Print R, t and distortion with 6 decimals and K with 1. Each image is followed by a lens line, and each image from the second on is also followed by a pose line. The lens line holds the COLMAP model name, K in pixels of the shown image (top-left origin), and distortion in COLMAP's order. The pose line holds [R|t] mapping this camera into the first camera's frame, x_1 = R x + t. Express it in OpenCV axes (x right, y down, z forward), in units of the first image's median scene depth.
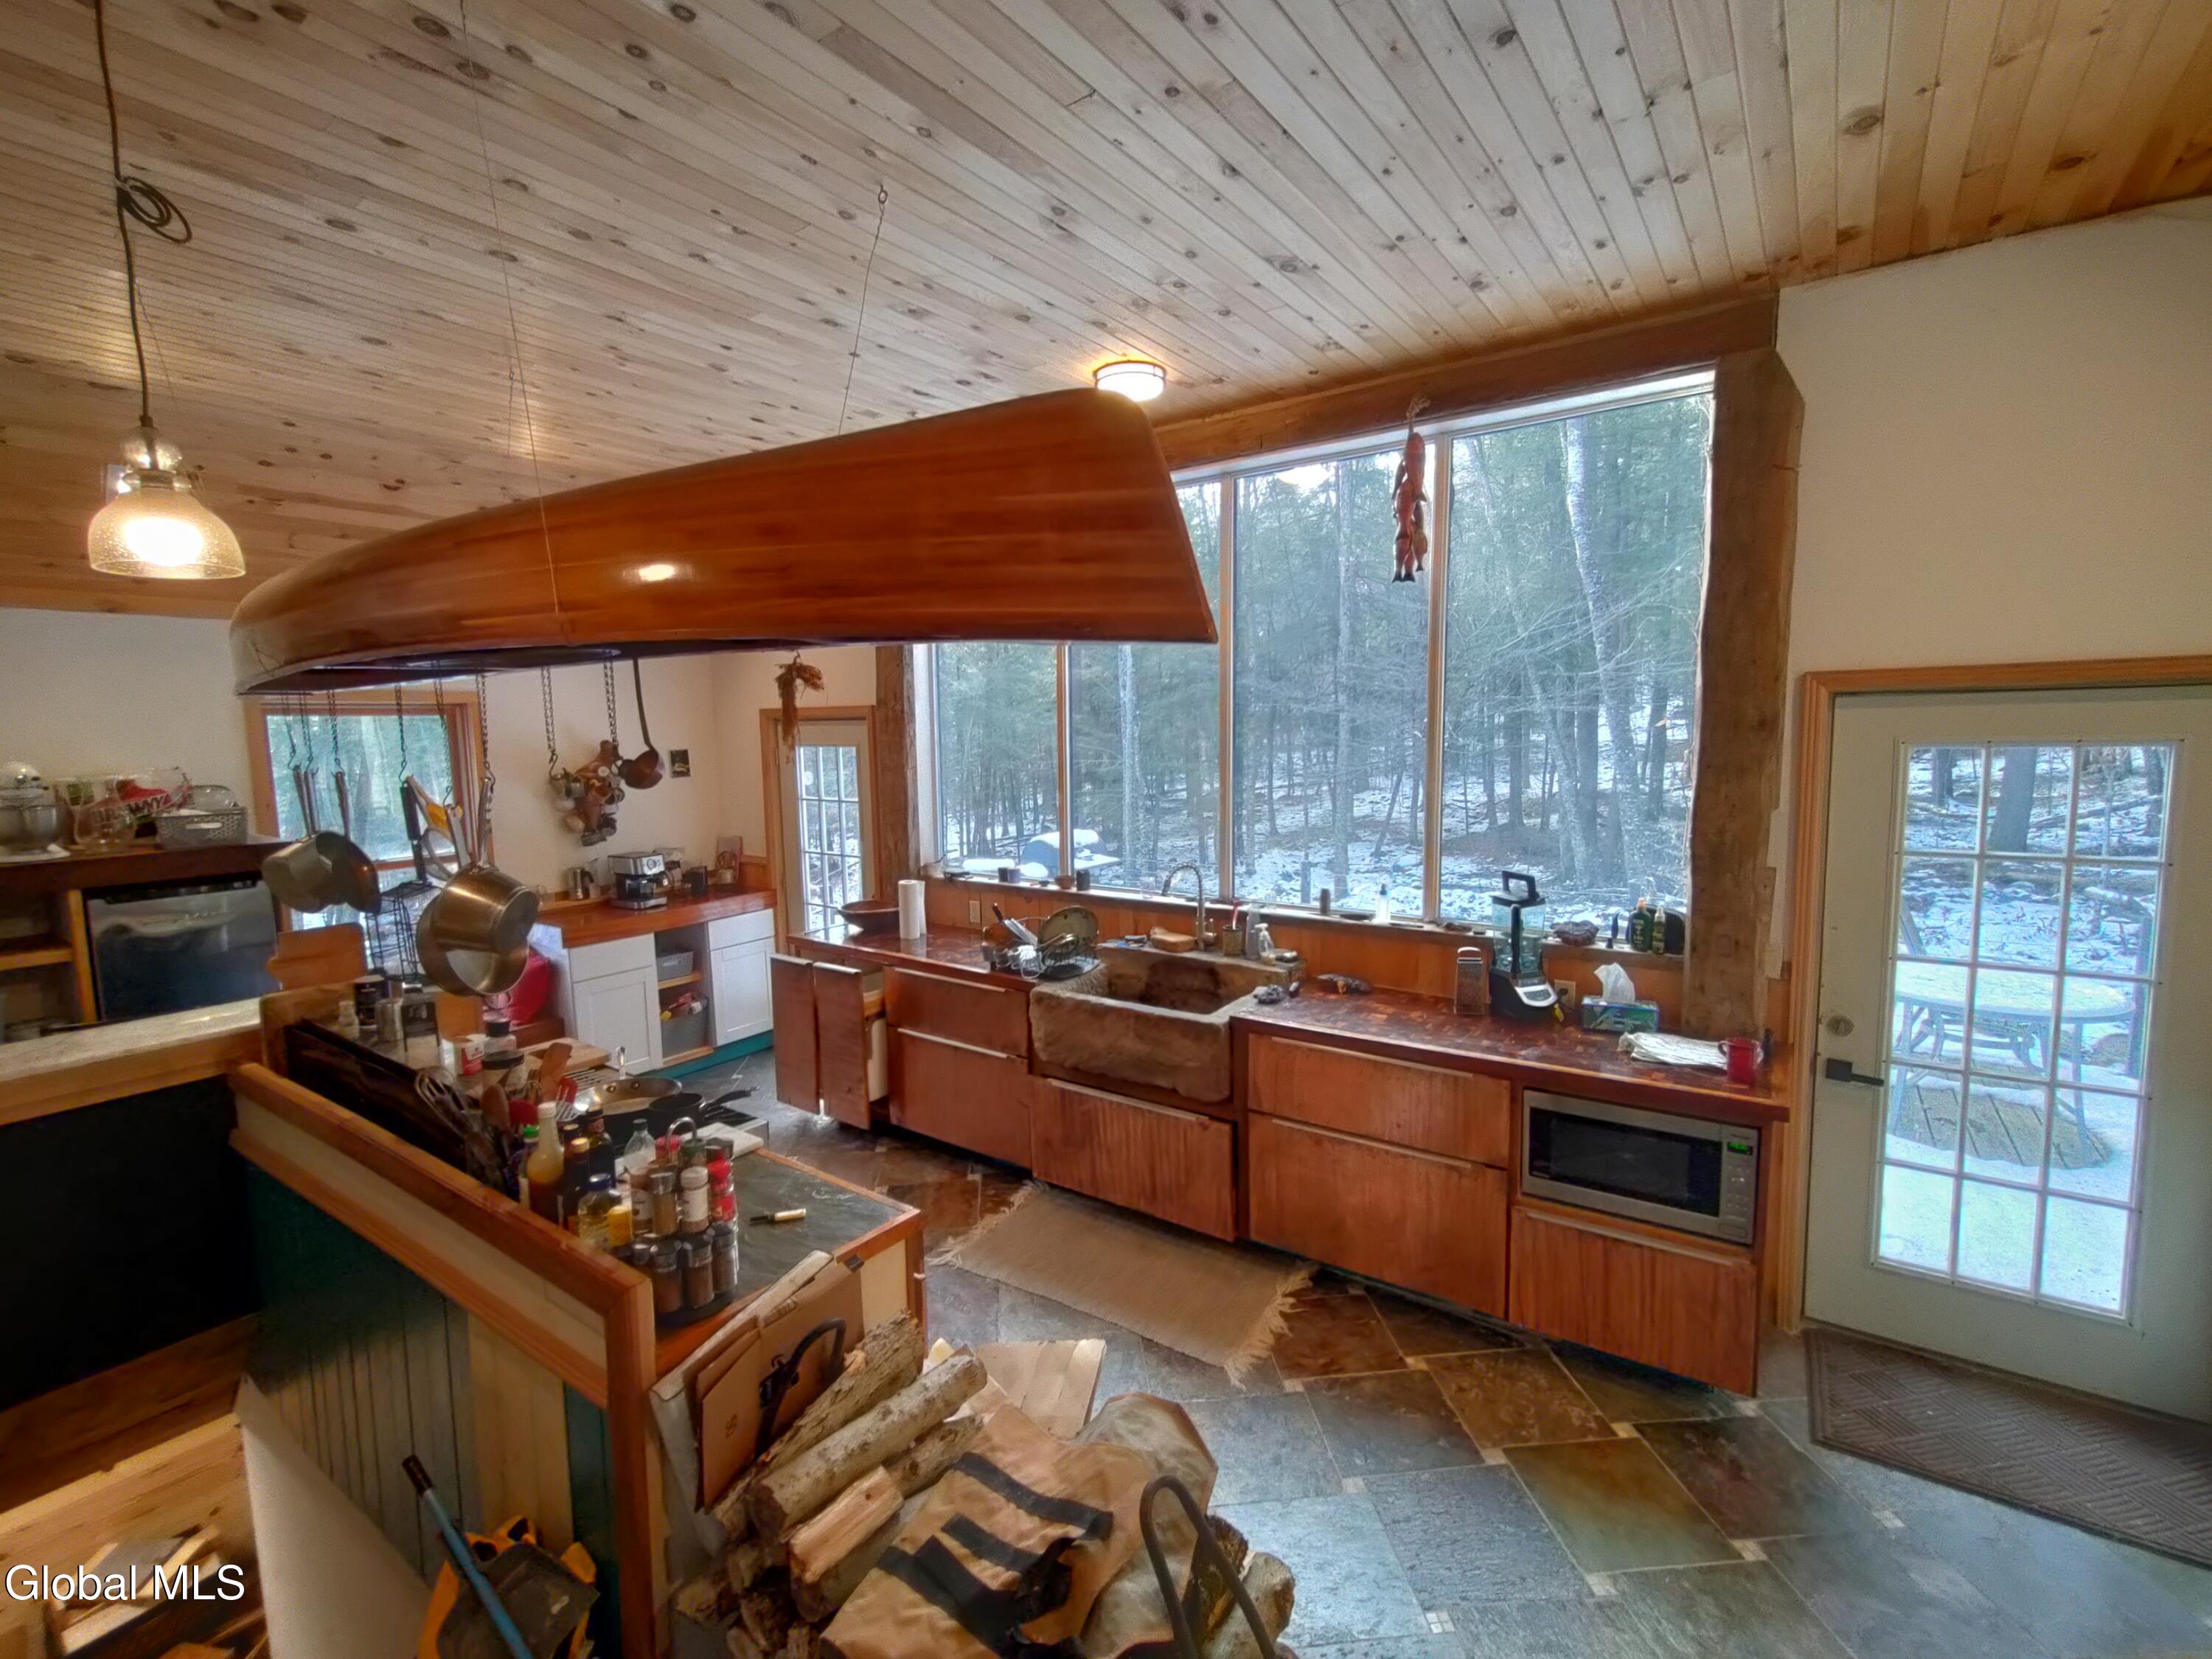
lens RADIAL K [[1003.2, 0, 1106.0], [0, 1003.2, 829.5], [0, 0, 1]] dist [0.002952, 0.000302]
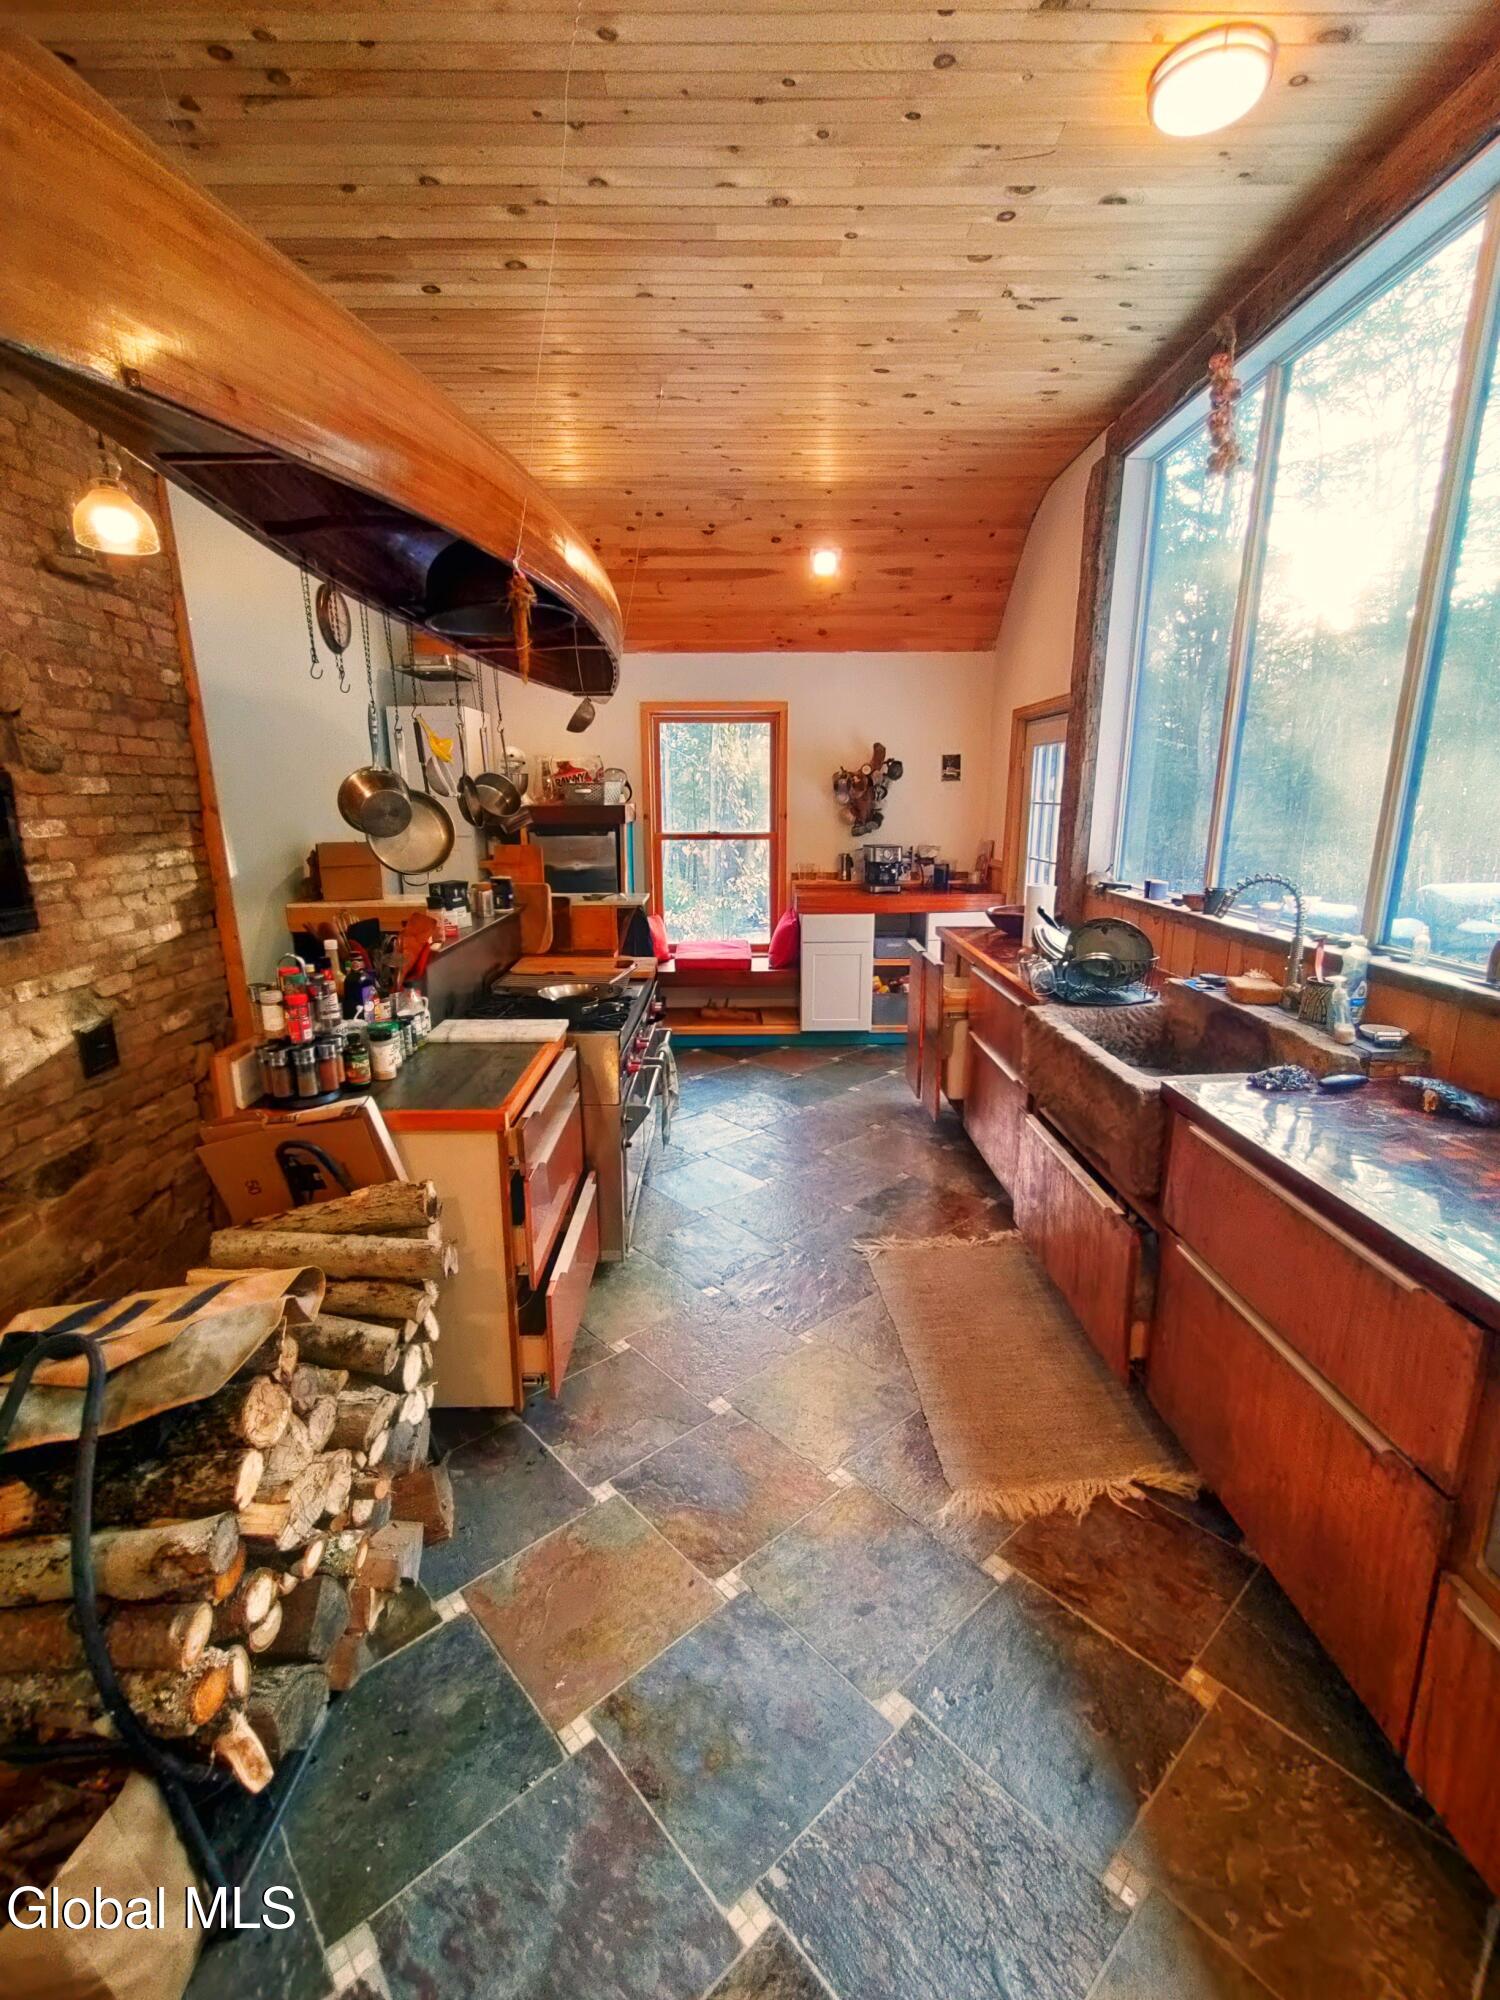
lens RADIAL K [[892.2, 0, 743.5], [0, 892.2, 1006.0], [0, 0, 1]] dist [0.002677, 0.001092]
pose [[0.594893, 0.202978, -0.777755, 0.335430], [-0.092100, 0.978431, 0.184905, 0.038628], [0.798511, -0.038367, 0.600756, 0.328138]]
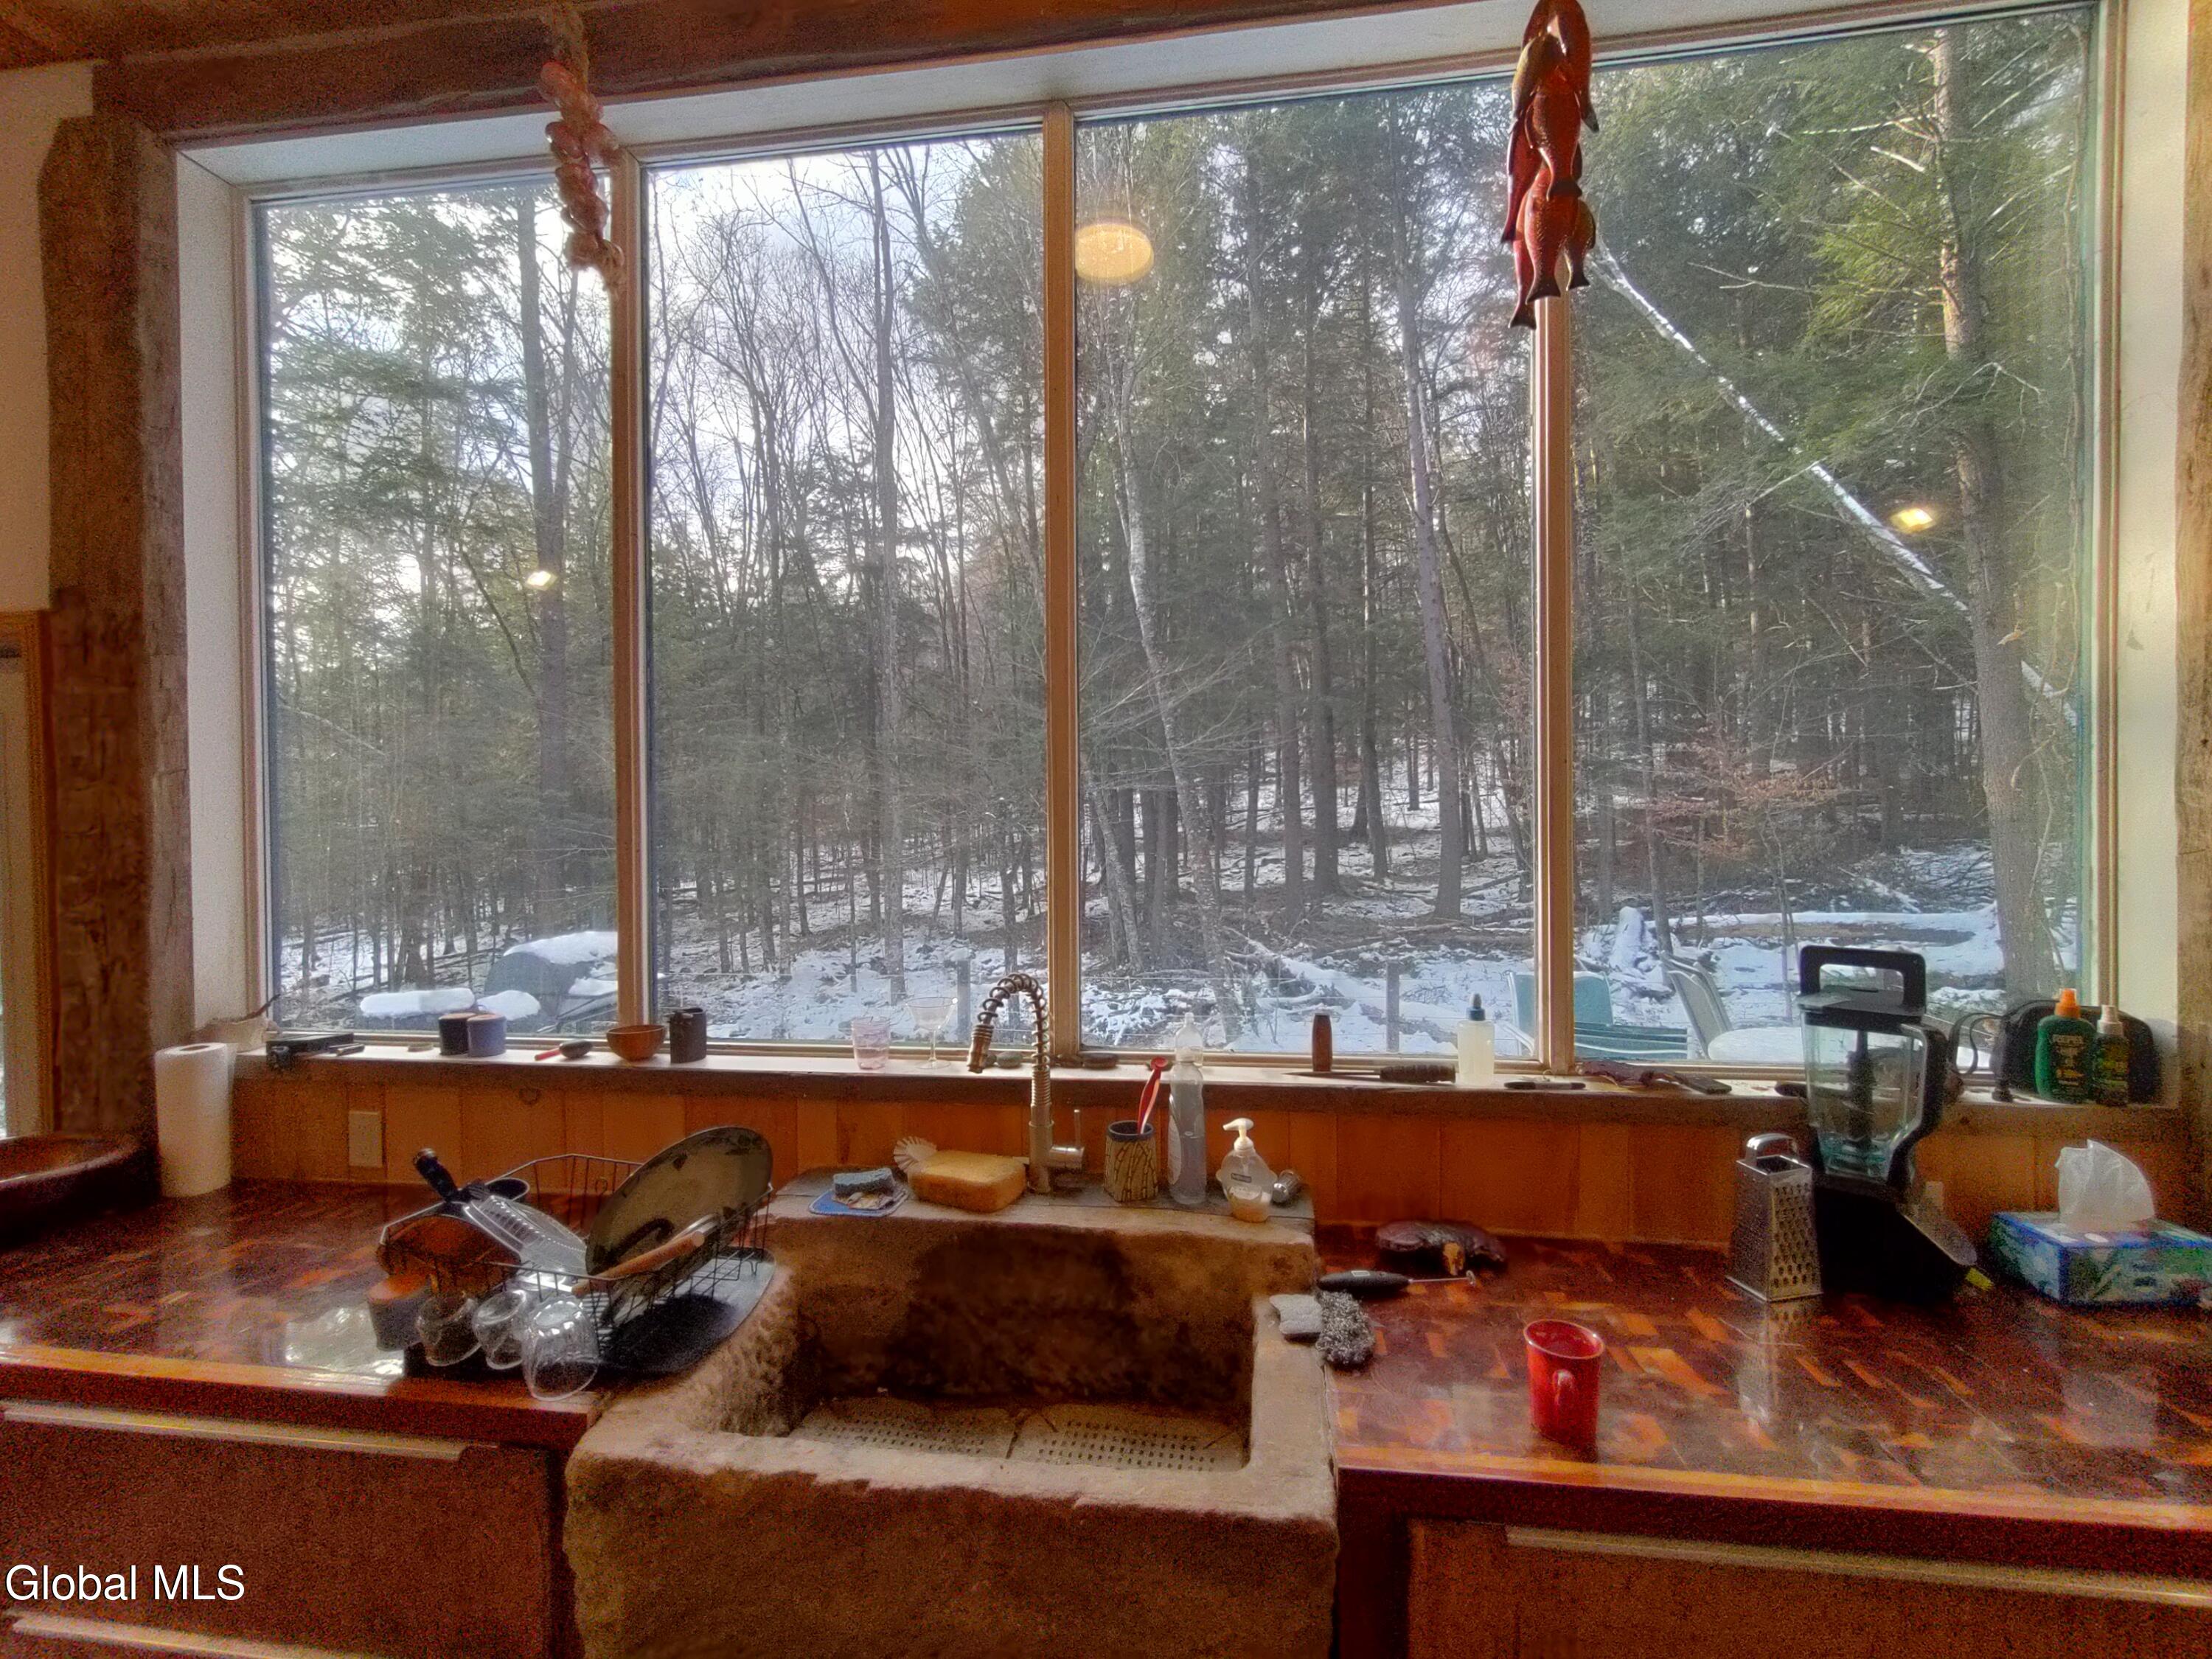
lens RADIAL K [[986.8, 0, 1108.7], [0, 986.8, 833.3], [0, 0, 1]] dist [0.002677, 0.001092]
pose [[0.883059, 0.000339, 0.469261, -0.065662], [0.044592, 0.995414, -0.084632, 0.011092], [-0.467138, 0.095660, 0.878994, 0.603573]]
